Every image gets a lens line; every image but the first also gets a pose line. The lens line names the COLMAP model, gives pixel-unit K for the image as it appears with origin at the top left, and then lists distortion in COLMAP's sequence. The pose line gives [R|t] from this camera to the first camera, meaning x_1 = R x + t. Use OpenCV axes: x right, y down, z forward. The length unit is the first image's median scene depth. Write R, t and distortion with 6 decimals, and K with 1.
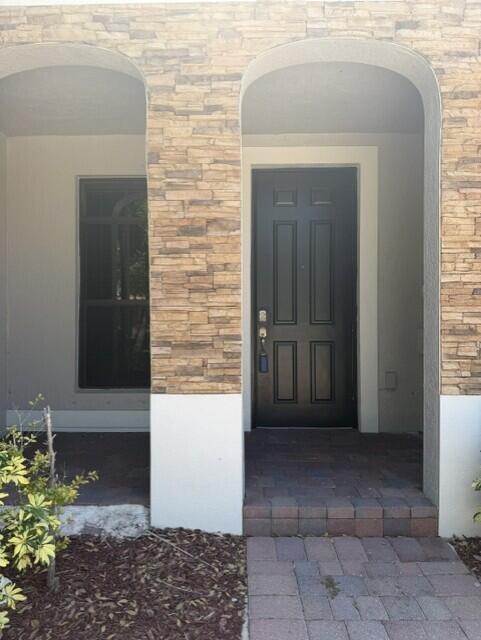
lens RADIAL K [[461.7, 0, 240.5], [0, 461.7, 319.6], [0, 0, 1]] dist [0.047524, -0.011627]
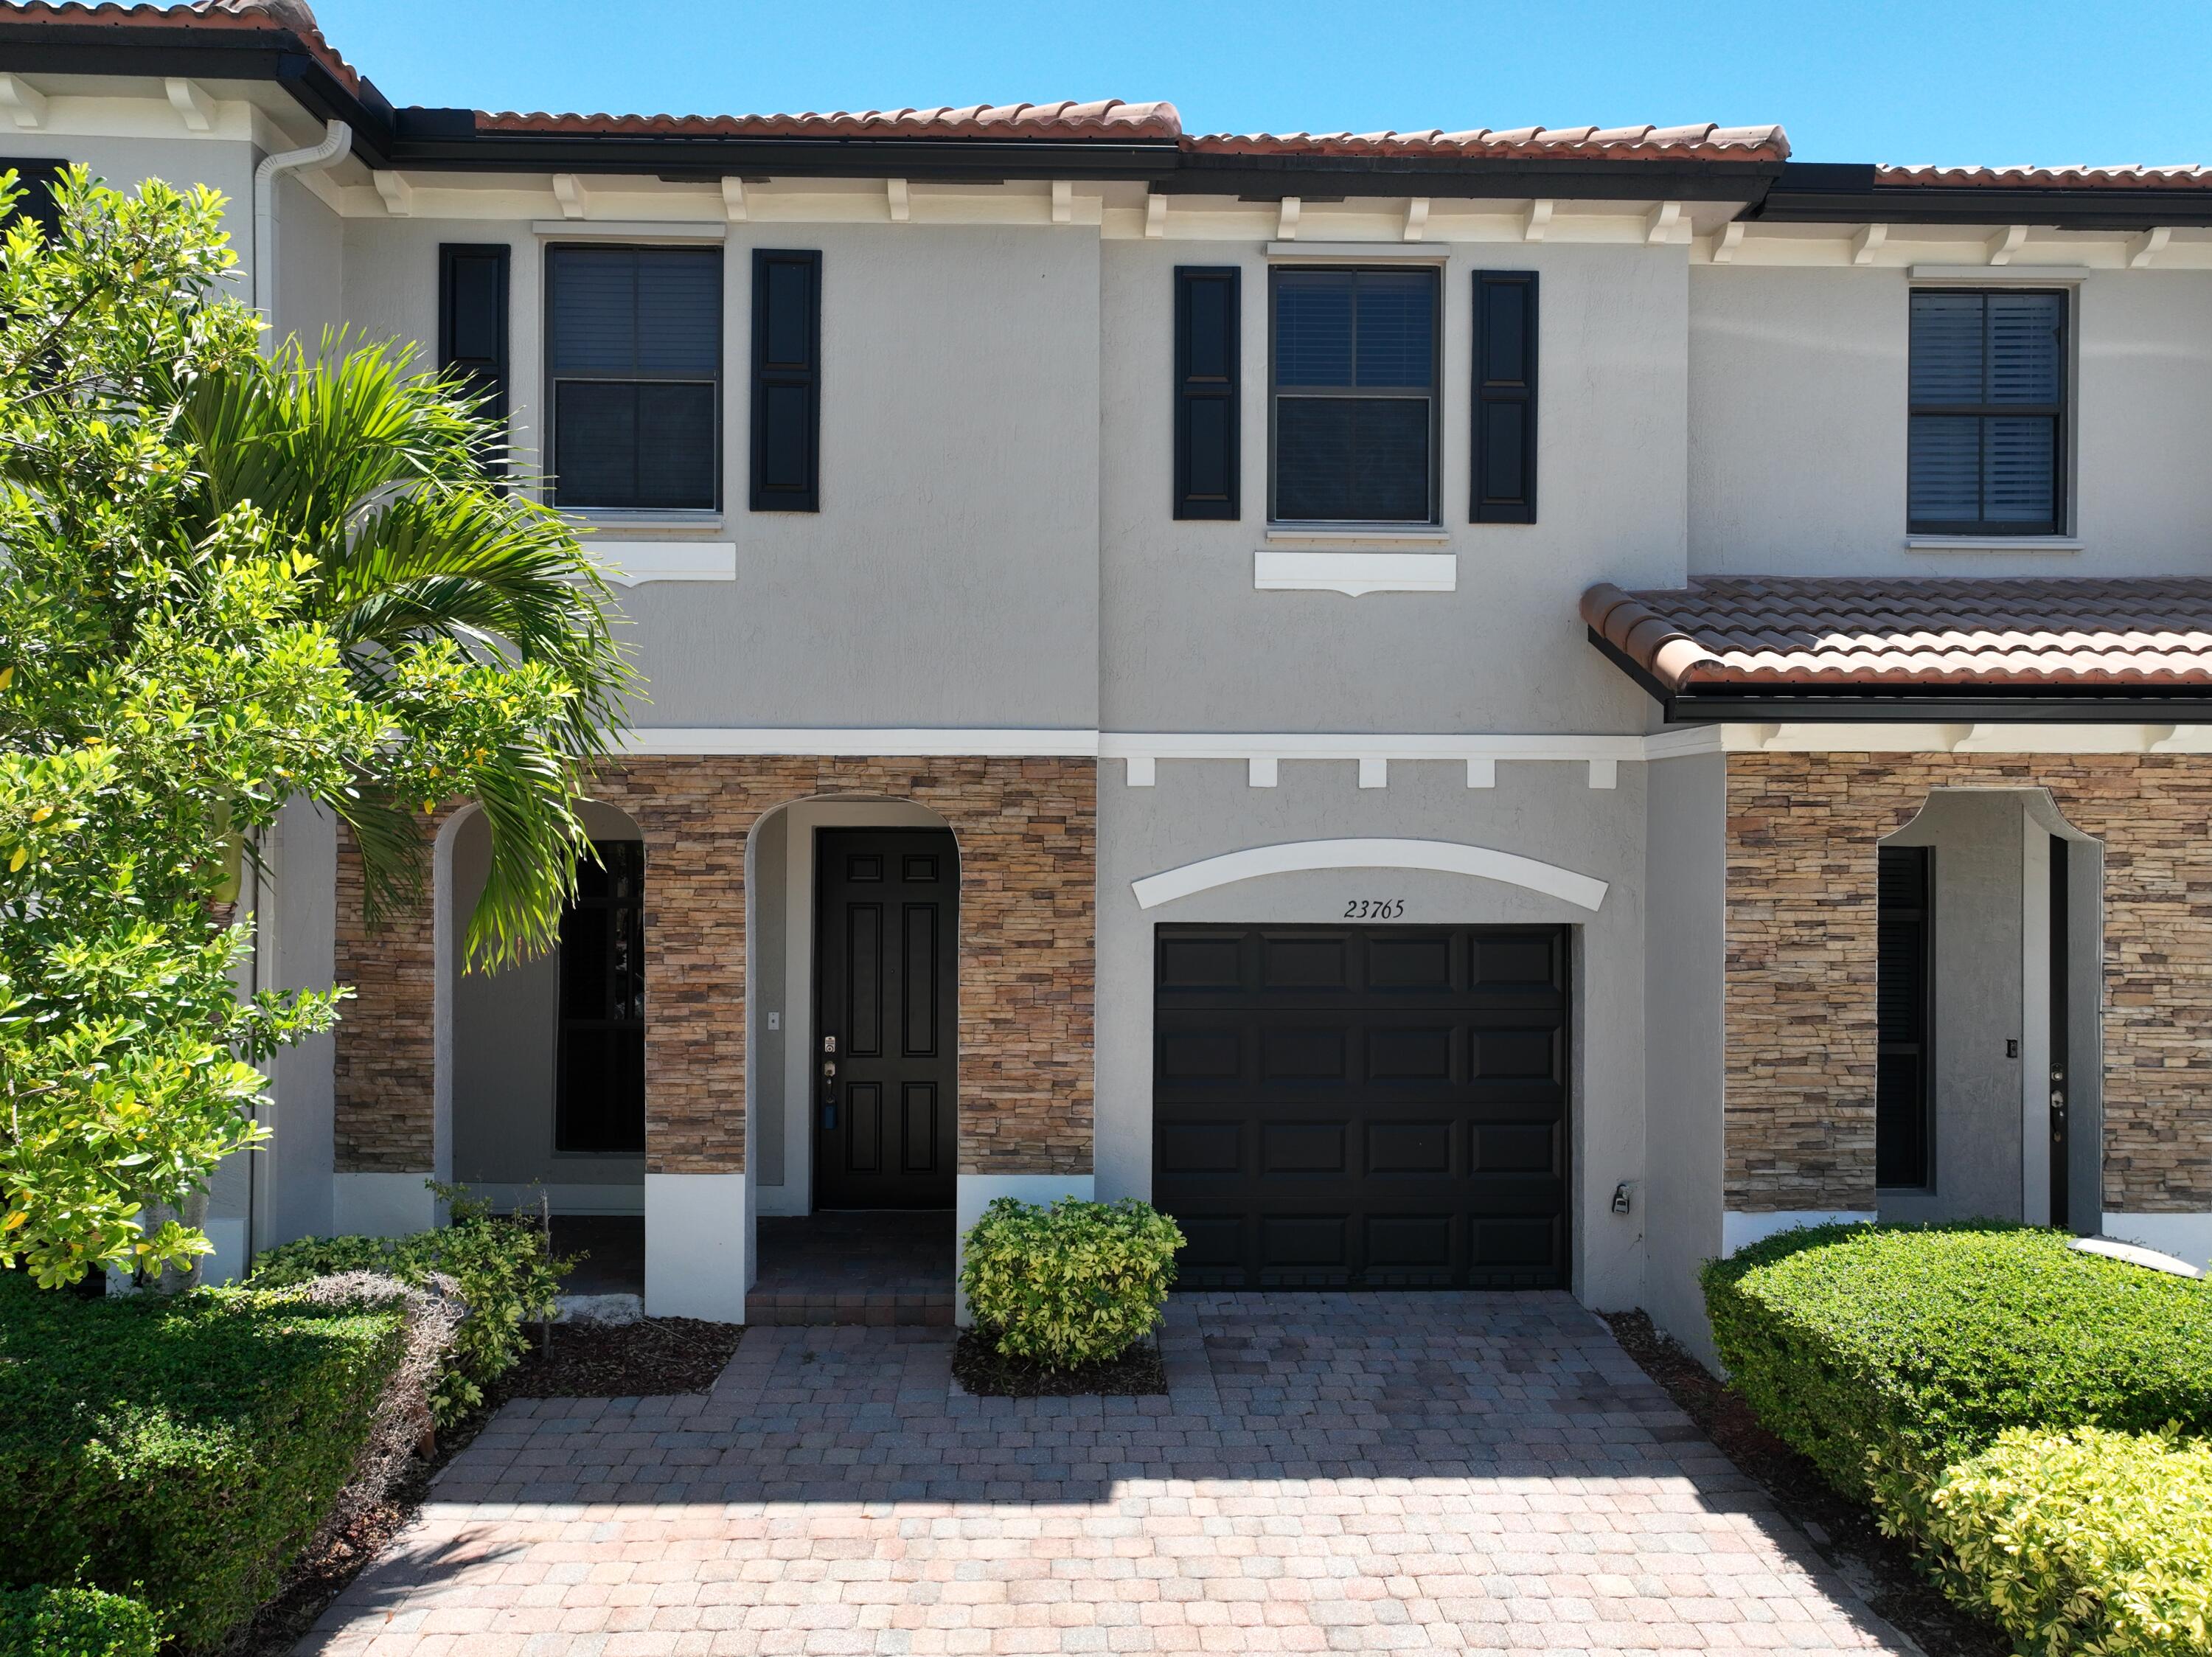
lens RADIAL K [[1584.5, 0, 1107.3], [0, 1584.5, 833.3], [0, 0, 1]] dist [0.003612, 0.019103]
pose [[0.999517, 0.008220, 0.029978, 0.628452], [-0.008250, 0.999966, 0.000894, -0.530241], [-0.029969, -0.001141, 0.999550, -2.195639]]
